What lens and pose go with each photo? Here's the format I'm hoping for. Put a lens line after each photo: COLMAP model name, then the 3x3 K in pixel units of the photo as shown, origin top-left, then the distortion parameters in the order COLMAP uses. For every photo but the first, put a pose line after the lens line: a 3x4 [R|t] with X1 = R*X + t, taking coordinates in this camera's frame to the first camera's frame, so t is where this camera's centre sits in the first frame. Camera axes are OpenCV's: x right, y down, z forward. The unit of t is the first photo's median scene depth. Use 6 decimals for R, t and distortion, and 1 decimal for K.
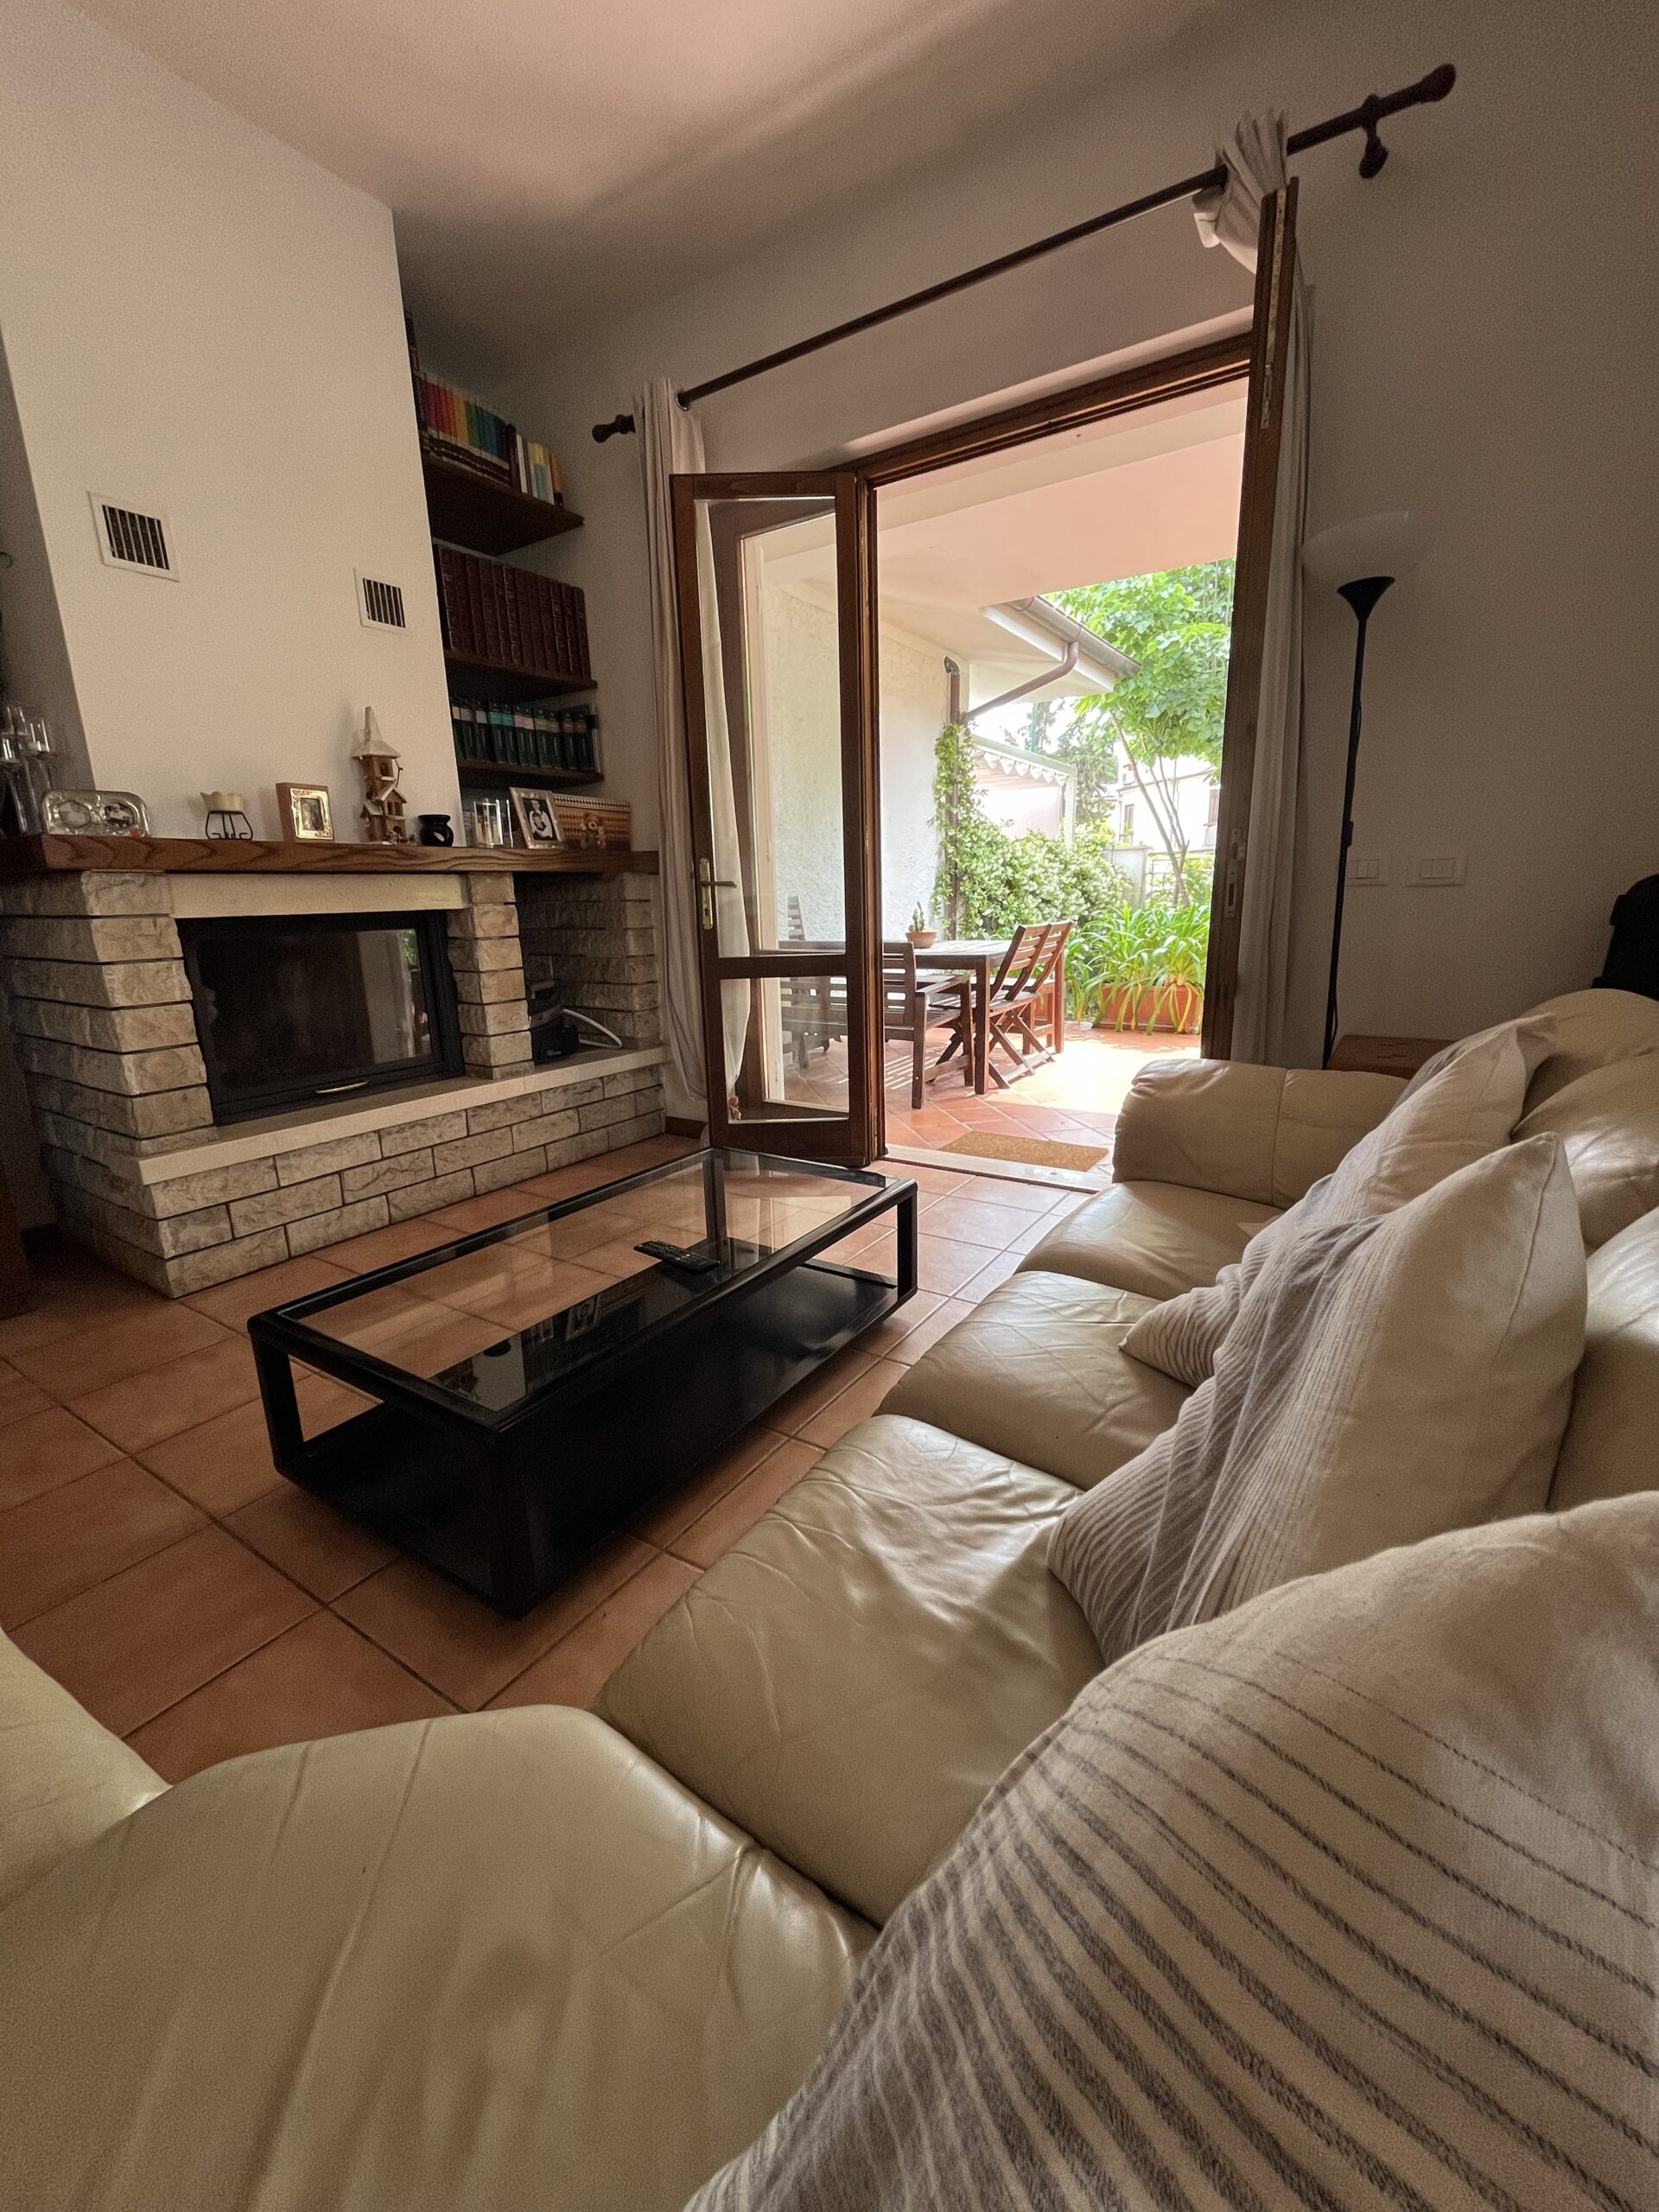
lens RADIAL K [[888.9, 0, 833.6], [0, 888.9, 1090.6], [0, 0, 1]] dist [-0.003371, 0.000850]
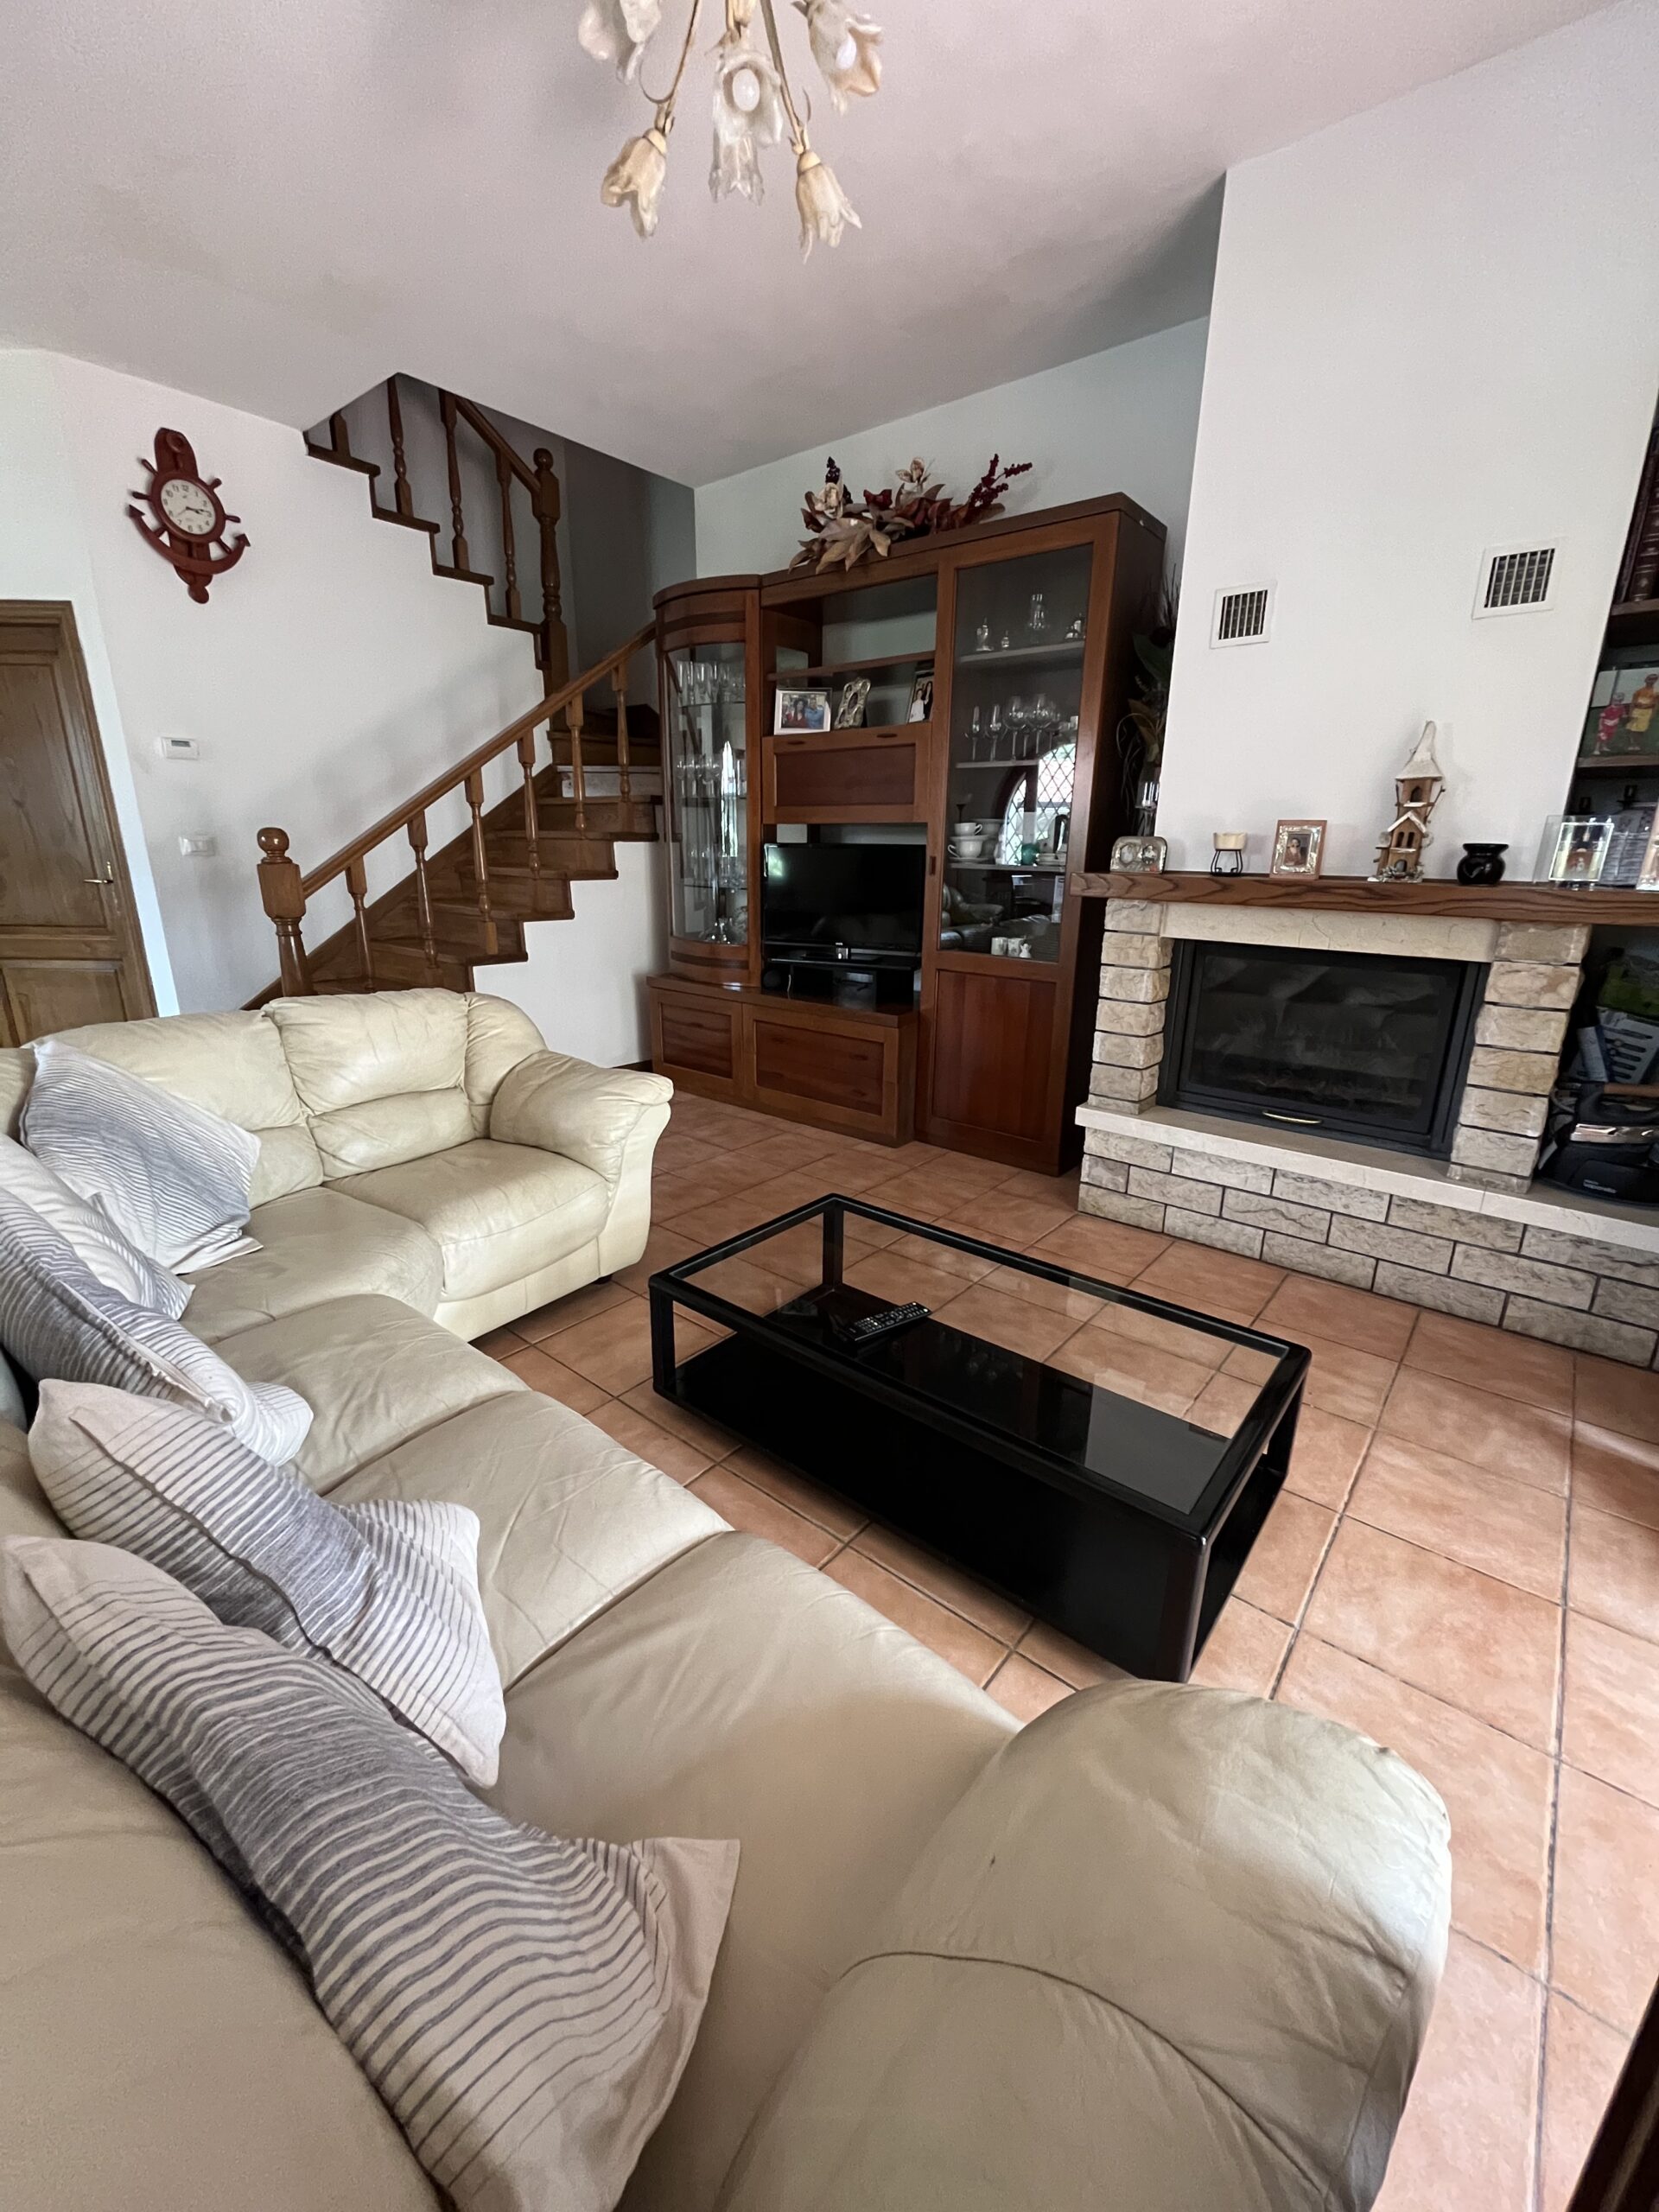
lens RADIAL K [[888.9, 0, 835.8], [0, 888.9, 1107.2], [0, 0, 1]] dist [-0.003371, 0.000850]
pose [[-0.113602, 0.301546, -0.946660, 0.459491], [-0.232184, 0.918386, 0.320402, -0.222041], [0.966015, 0.256198, -0.034316, 0.549634]]
